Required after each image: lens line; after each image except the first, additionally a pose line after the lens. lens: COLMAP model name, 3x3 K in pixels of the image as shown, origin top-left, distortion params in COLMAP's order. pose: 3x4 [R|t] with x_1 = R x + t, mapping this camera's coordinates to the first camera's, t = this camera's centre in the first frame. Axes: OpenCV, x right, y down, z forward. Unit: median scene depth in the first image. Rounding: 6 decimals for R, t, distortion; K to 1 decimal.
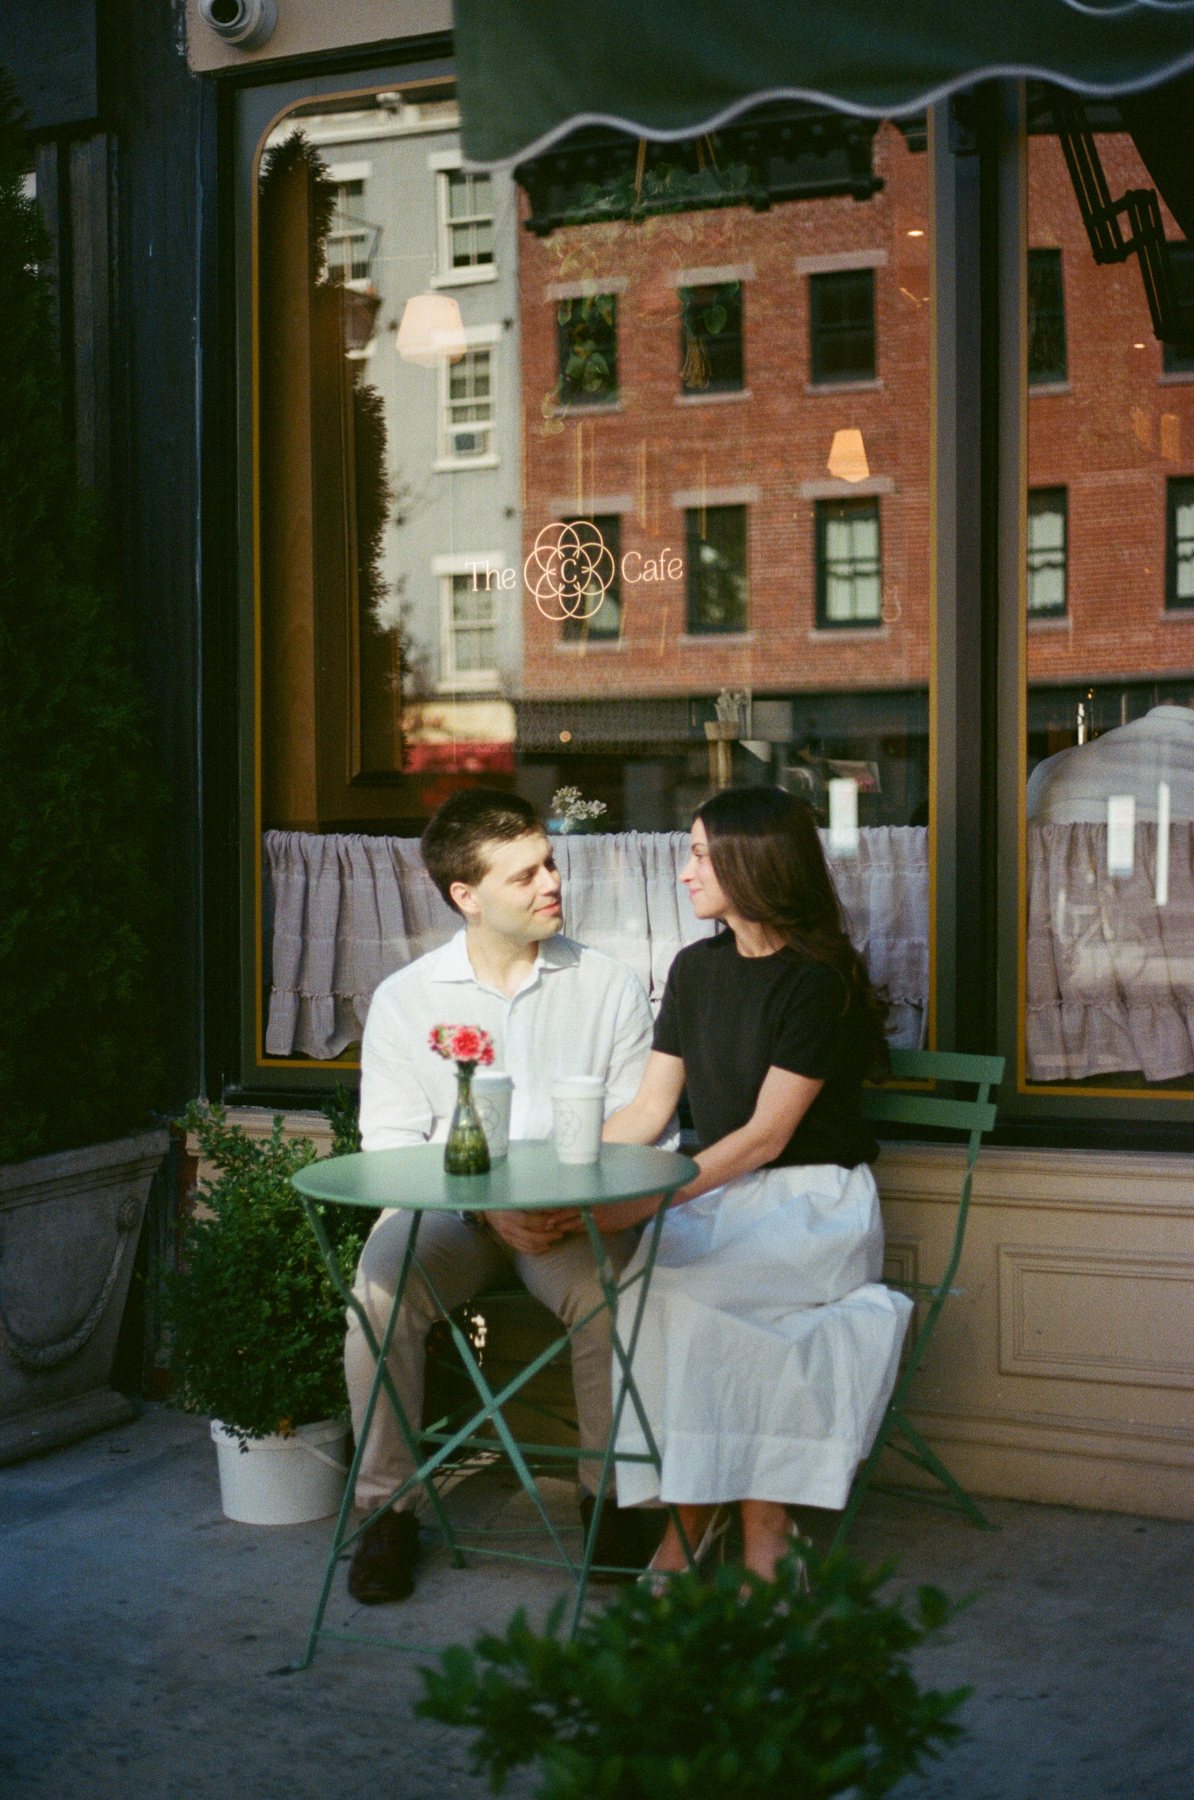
lens RADIAL K [[2650.9, 0, 597.0], [0, 2650.9, 900.0], [0, 0, 1]] dist [-0.046088, 0.030038]
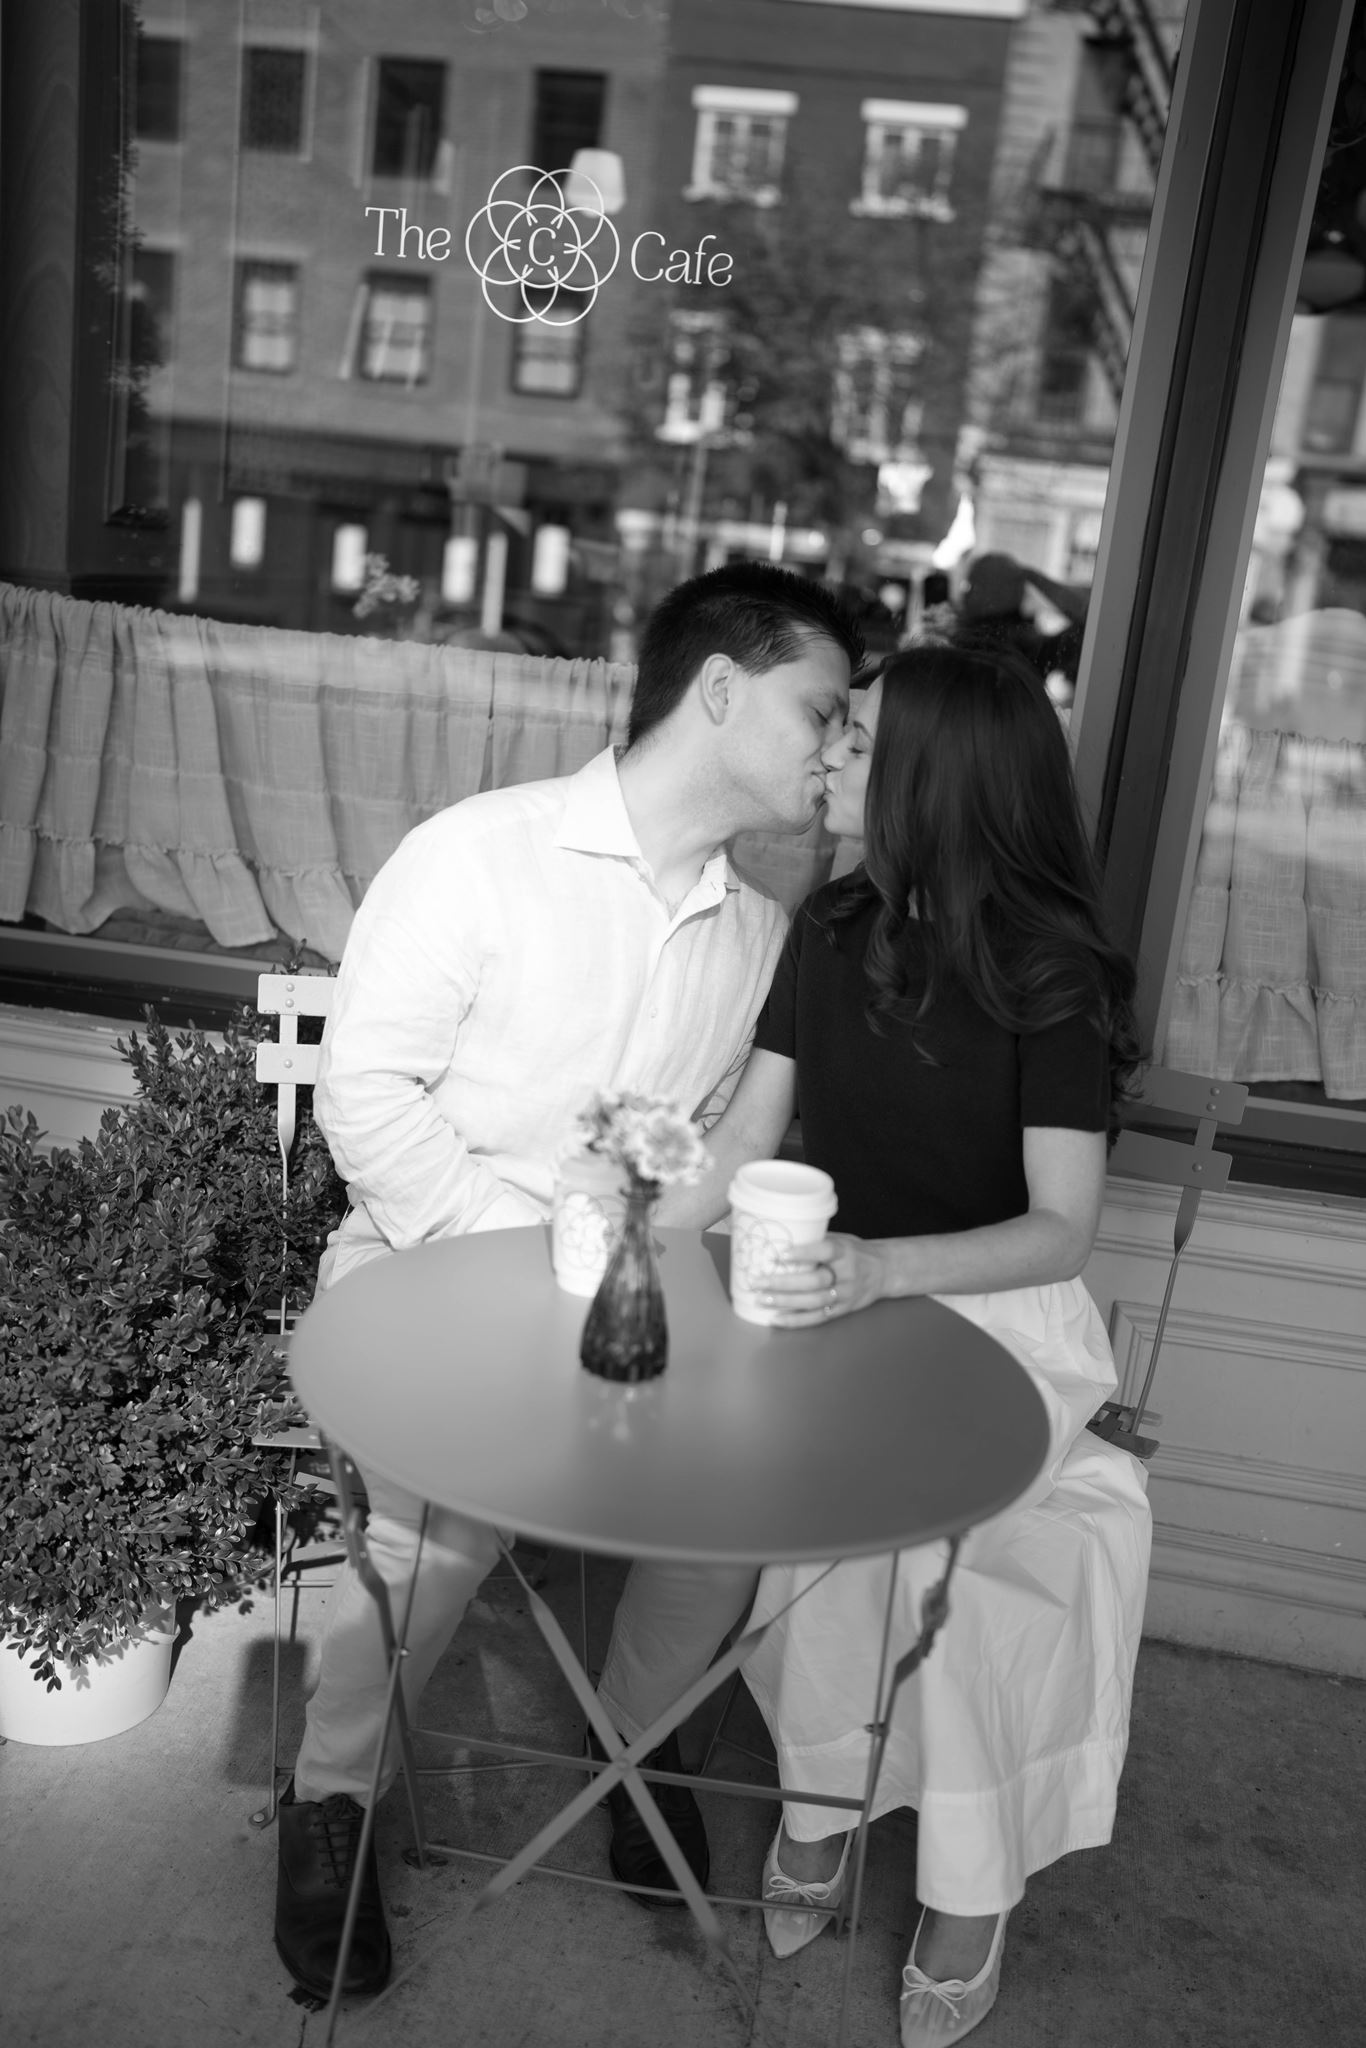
lens RADIAL K [[1954.1, 0, 683.0], [0, 1954.1, 1024.0], [0, 0, 1]] dist [-0.042835, 0.150692]
pose [[0.939022, 0.038037, 0.341748, -0.127016], [-0.108583, 0.975811, 0.189744, -0.030102], [-0.326264, -0.215282, 0.920438, 0.474979]]
